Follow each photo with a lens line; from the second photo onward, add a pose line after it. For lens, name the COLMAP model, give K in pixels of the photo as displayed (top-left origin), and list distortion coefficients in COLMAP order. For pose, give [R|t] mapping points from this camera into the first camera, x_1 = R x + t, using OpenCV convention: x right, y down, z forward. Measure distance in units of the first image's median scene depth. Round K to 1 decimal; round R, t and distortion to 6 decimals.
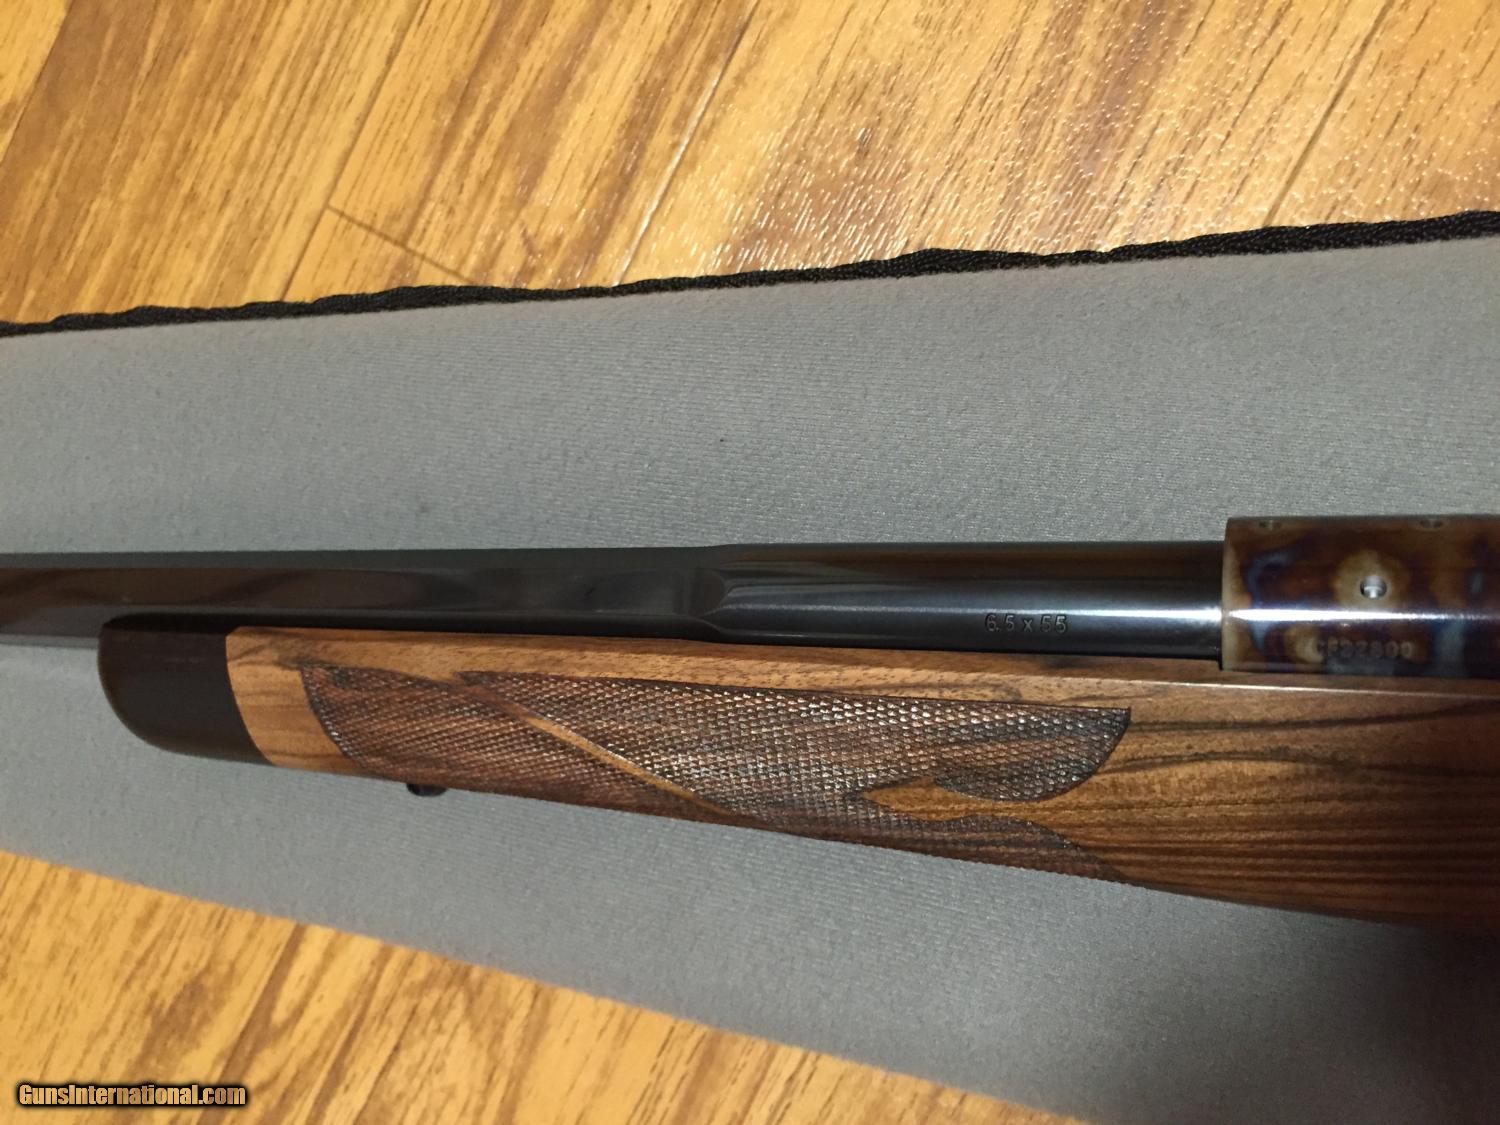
lens RADIAL K [[1239.9, 0, 750.0], [0, 1239.9, 562.5], [0, 0, 1]] dist [0.079872, -0.112393]
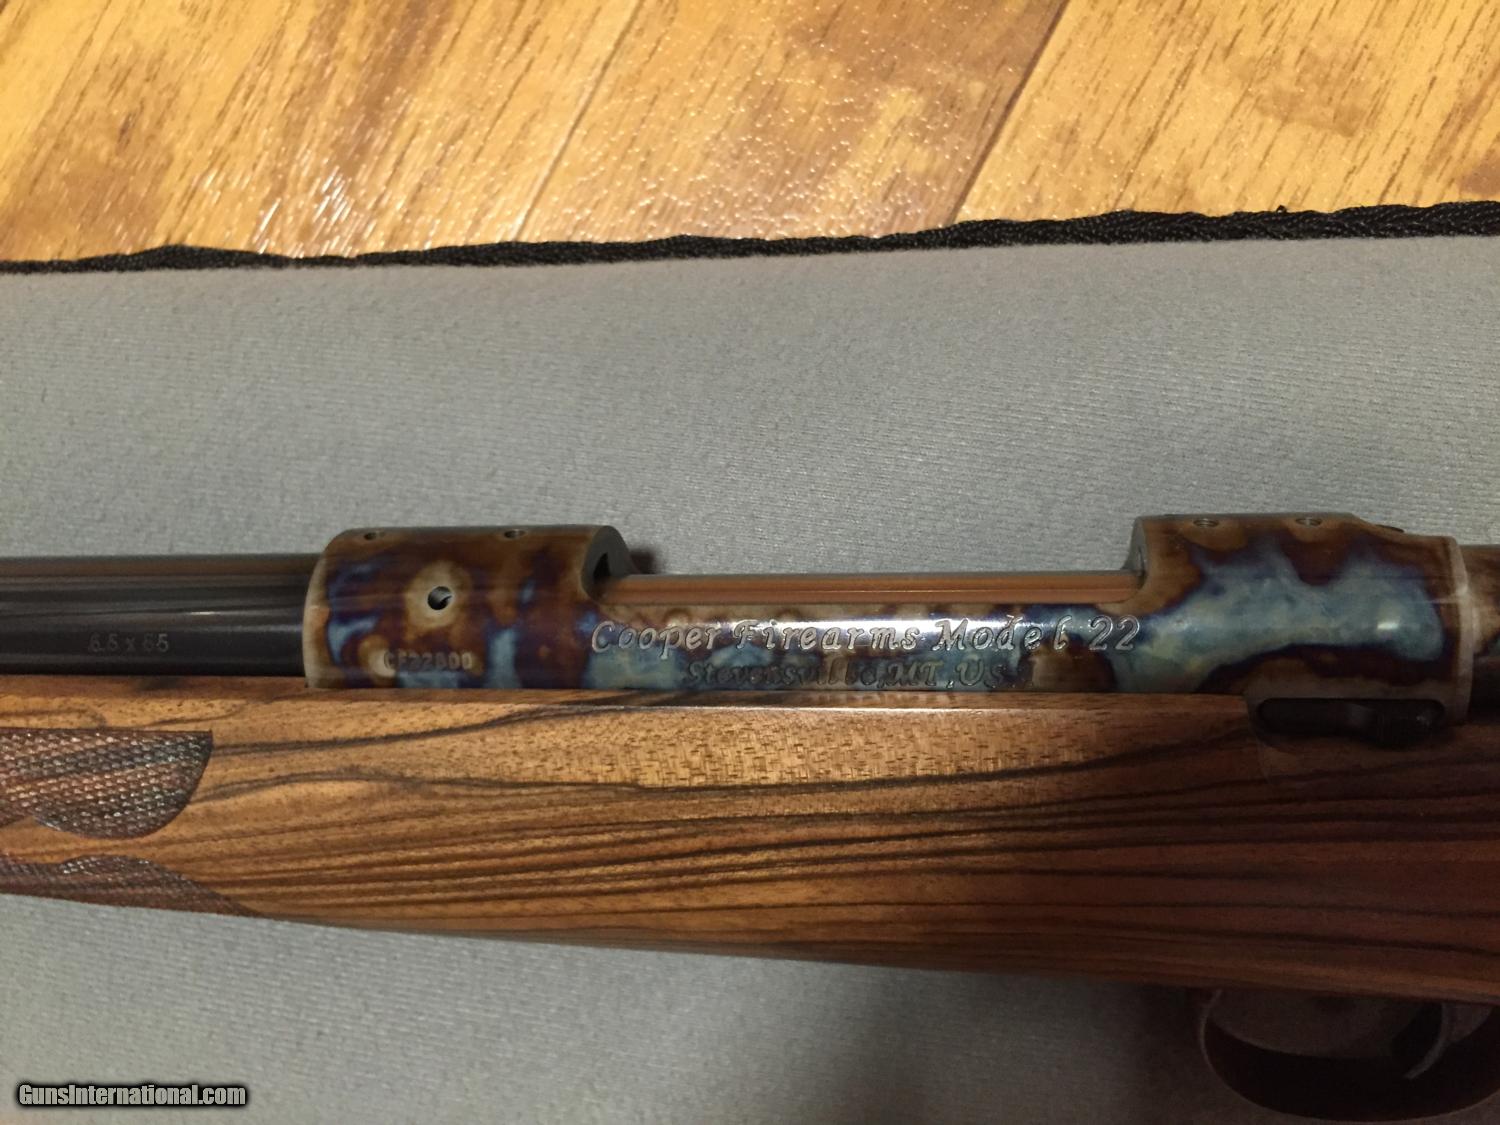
lens RADIAL K [[1239.9, 0, 750.0], [0, 1239.9, 562.5], [0, 0, 1]] dist [0.079872, -0.112393]
pose [[0.978103, -0.000754, 0.208118, 0.453707], [0.006536, 0.999611, -0.027096, 0.017297], [-0.208017, 0.027863, 0.977728, -0.001782]]
